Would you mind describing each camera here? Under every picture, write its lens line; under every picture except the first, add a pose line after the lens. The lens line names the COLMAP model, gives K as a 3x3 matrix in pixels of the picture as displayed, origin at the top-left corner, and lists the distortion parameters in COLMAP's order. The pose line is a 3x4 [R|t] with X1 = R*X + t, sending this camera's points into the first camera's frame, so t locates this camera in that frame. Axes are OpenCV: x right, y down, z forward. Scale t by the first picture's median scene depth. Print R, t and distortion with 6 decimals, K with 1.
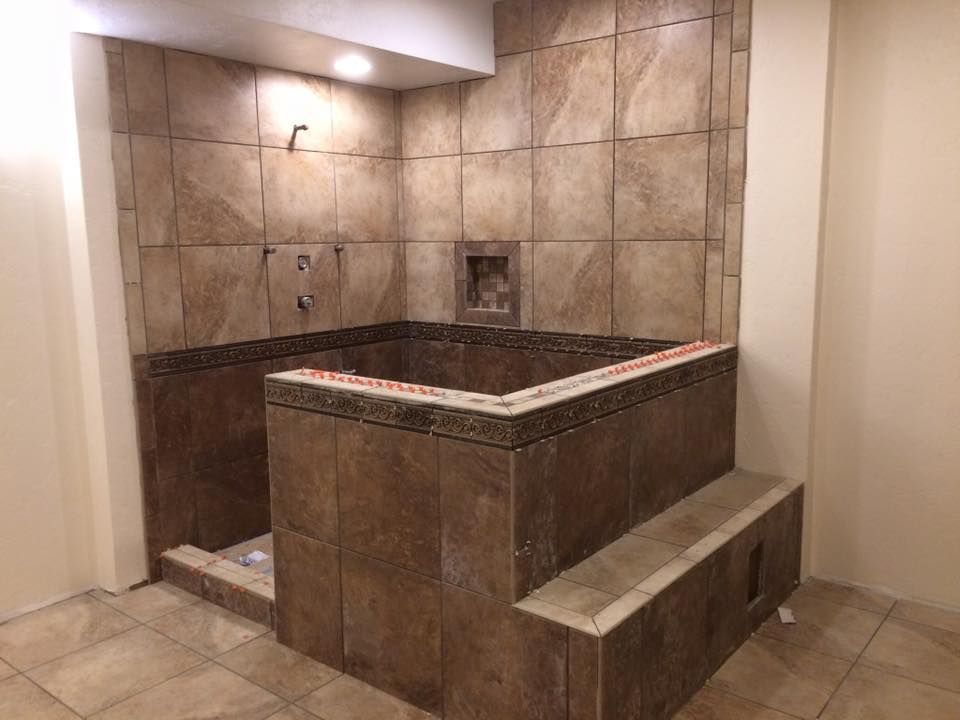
lens RADIAL K [[820.0, 0, 478.8], [0, 820.0, 357.9], [0, 0, 1]] dist [0.065545, -0.016695]
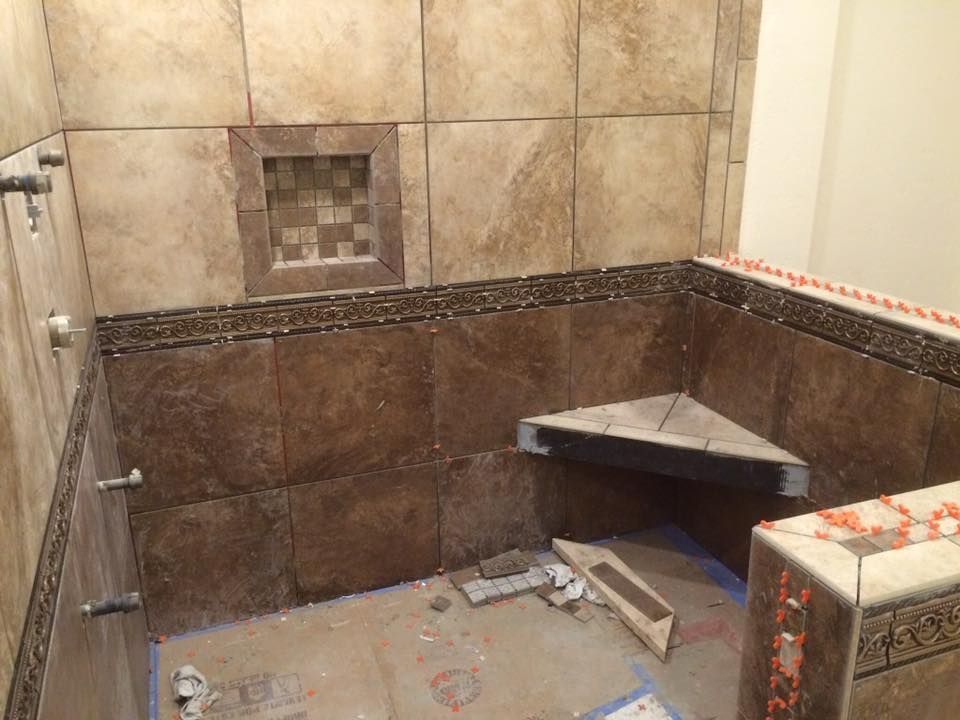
lens RADIAL K [[820.0, 0, 478.9], [0, 820.0, 363.1], [0, 0, 1]] dist [0.065545, -0.016695]
pose [[0.509496, -0.263869, 0.819015, -0.414281], [0.139466, 0.964558, 0.224001, -0.109119], [-0.849095, 0.000097, 0.528240, 0.703855]]
